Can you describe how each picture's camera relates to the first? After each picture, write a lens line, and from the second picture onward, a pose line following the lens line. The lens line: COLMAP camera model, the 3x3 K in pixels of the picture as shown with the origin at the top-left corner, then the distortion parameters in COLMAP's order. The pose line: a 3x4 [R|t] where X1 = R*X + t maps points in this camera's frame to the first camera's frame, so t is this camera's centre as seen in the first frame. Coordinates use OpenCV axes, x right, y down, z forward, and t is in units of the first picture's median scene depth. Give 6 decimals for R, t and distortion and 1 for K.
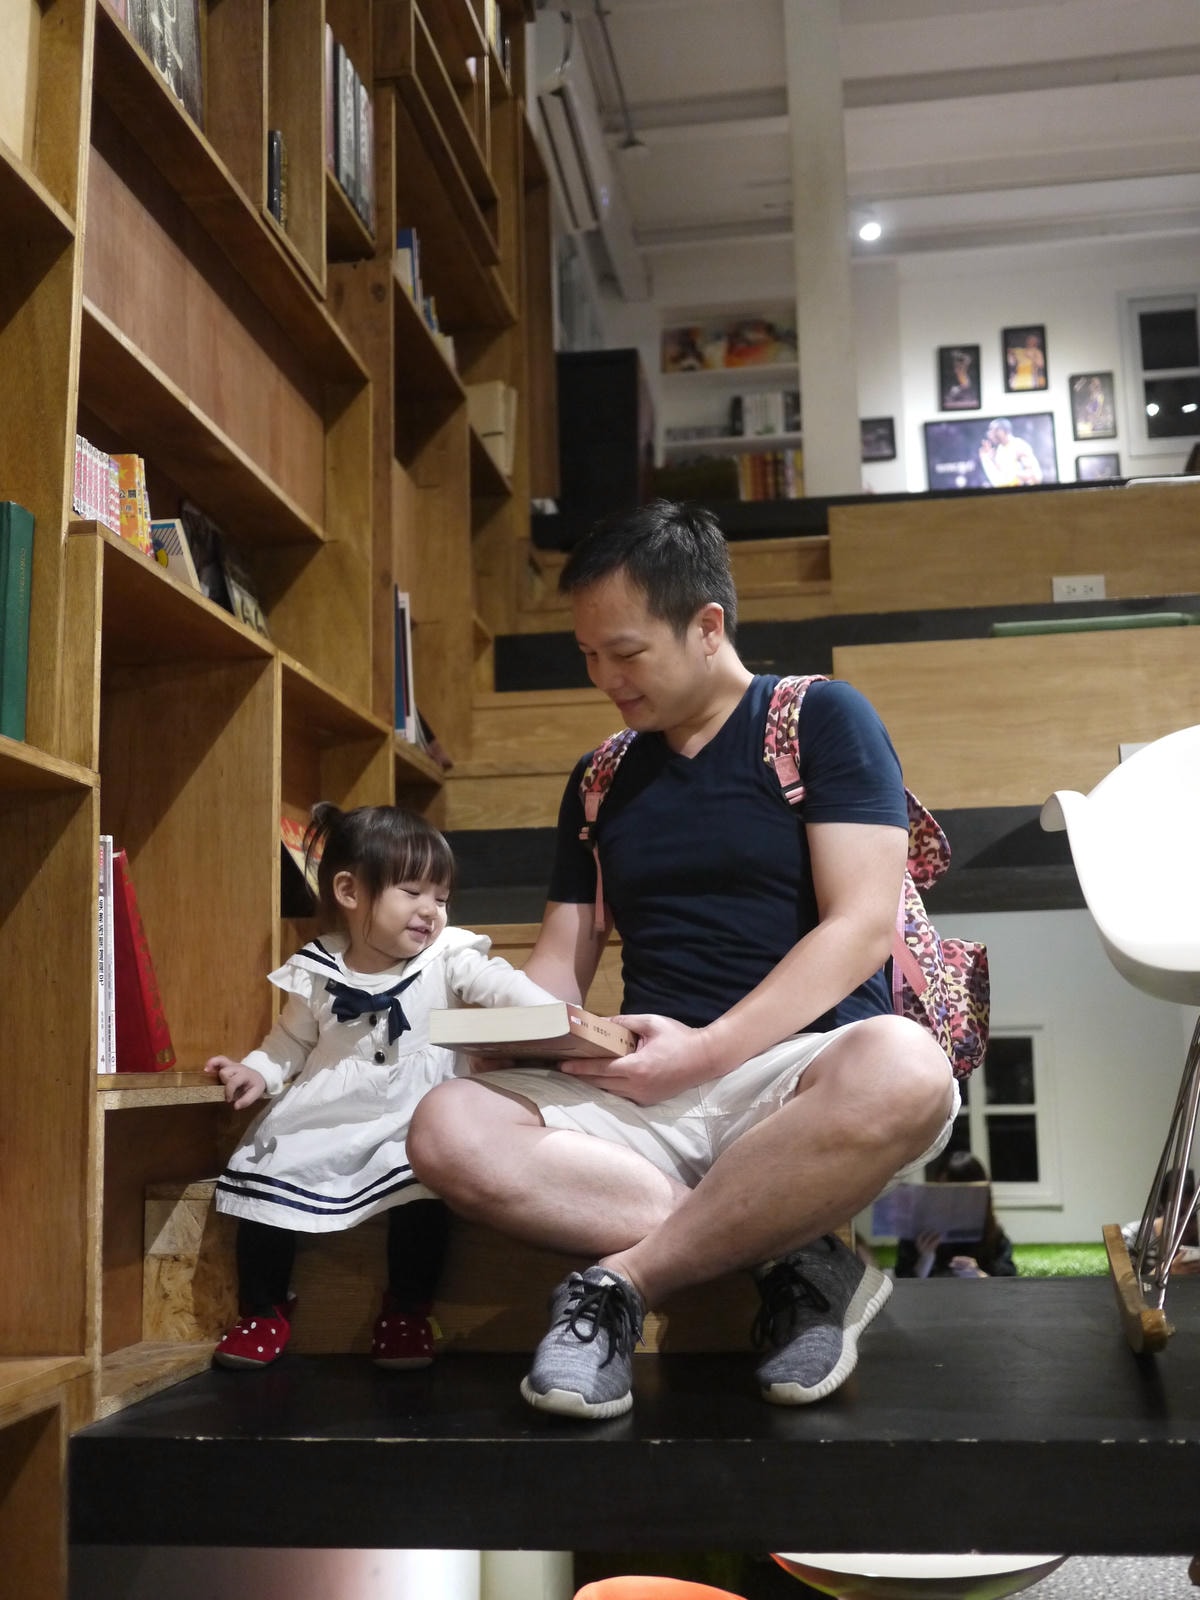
lens RADIAL K [[1794.3, 0, 603.0], [0, 1794.3, 804.1], [0, 0, 1]] dist [-0.025430, 0.031182]
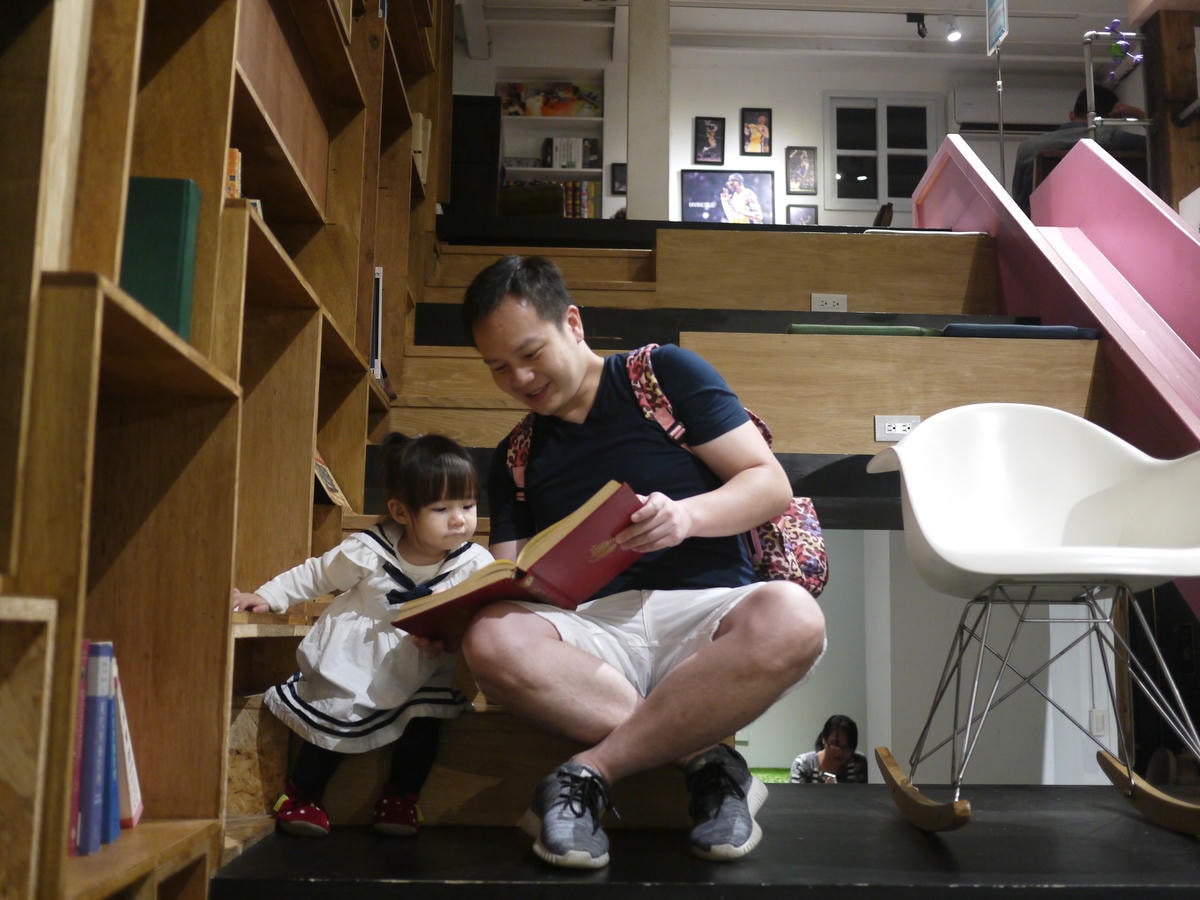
lens RADIAL K [[1343.6, 0, 603.9], [0, 1343.6, 446.9], [0, 0, 1]] dist [-0.025249, 0.033623]
pose [[0.983979, 0.063512, 0.166588, -0.100828], [-0.064512, 0.997917, 0.000596, 0.005197], [-0.166203, -0.011334, 0.986026, -0.020943]]
